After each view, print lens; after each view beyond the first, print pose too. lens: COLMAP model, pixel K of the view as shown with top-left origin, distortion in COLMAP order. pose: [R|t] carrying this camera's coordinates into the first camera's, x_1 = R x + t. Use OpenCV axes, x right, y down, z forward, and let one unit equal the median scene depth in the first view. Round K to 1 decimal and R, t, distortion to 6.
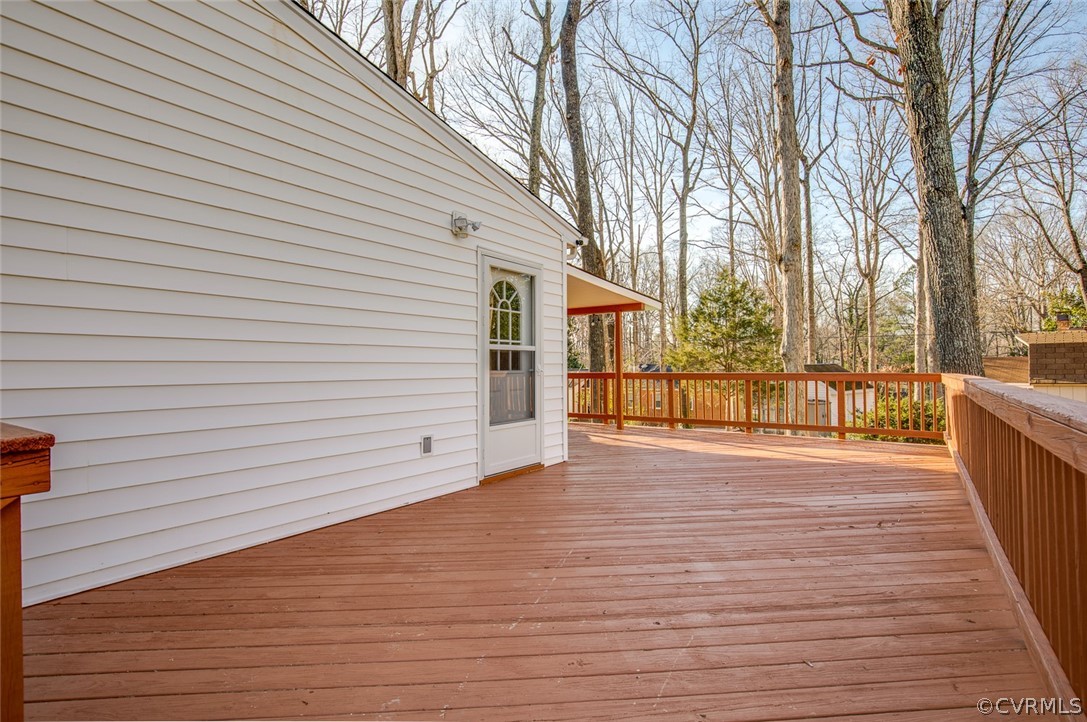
lens RADIAL K [[537.8, 0, 541.7], [0, 537.8, 362.1], [0, 0, 1]] dist [-0.000837, -0.000291]
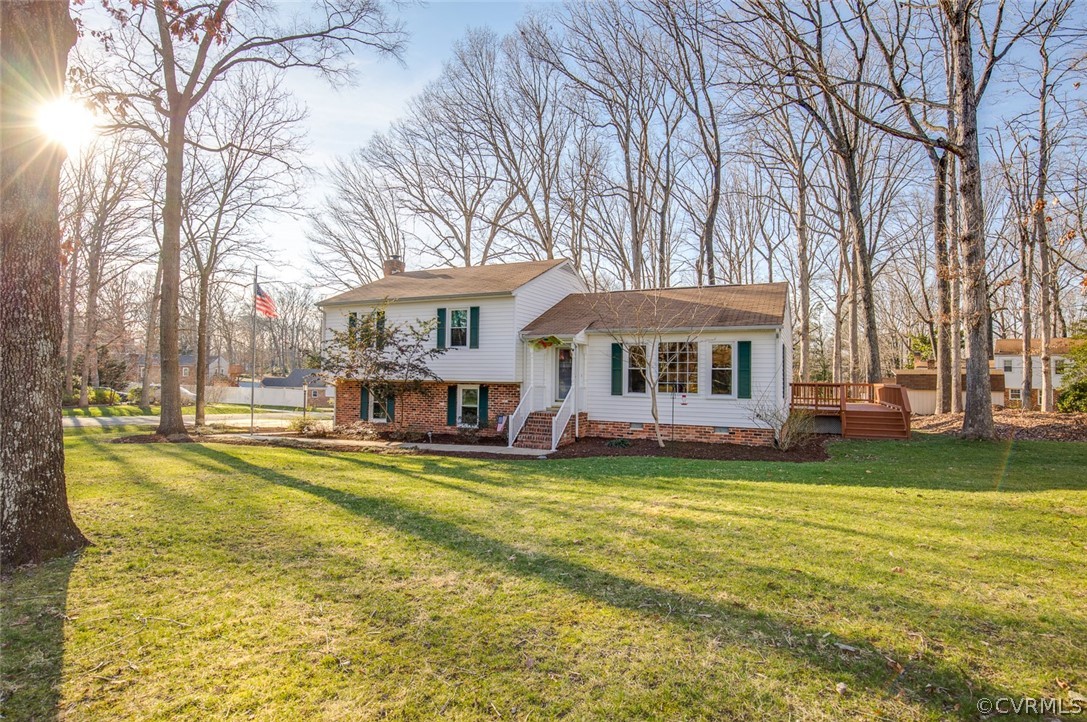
lens RADIAL K [[558.2, 0, 538.4], [0, 558.2, 364.3], [0, 0, 1]] dist [0.000335, -0.000240]
pose [[0.986832, 0.027623, 0.159372, -0.432516], [-0.025663, 0.999568, -0.014343, -0.000179], [-0.159699, 0.010065, 0.987114, -0.488721]]
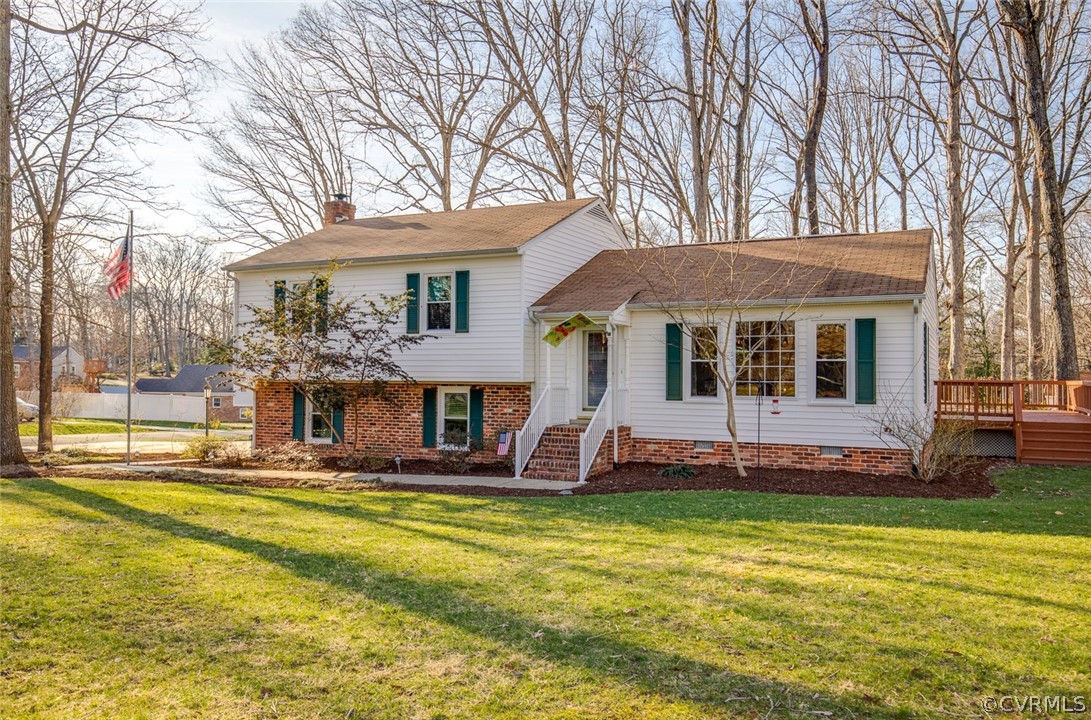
lens RADIAL K [[836.8, 0, 547.9], [0, 836.8, 362.7], [0, 0, 1]] dist [0.061313, 0.009050]
pose [[0.987529, 0.018439, 0.156355, -0.437537], [-0.017845, 0.999827, -0.005205, -0.000272], [-0.156424, 0.002350, 0.987687, -0.494720]]
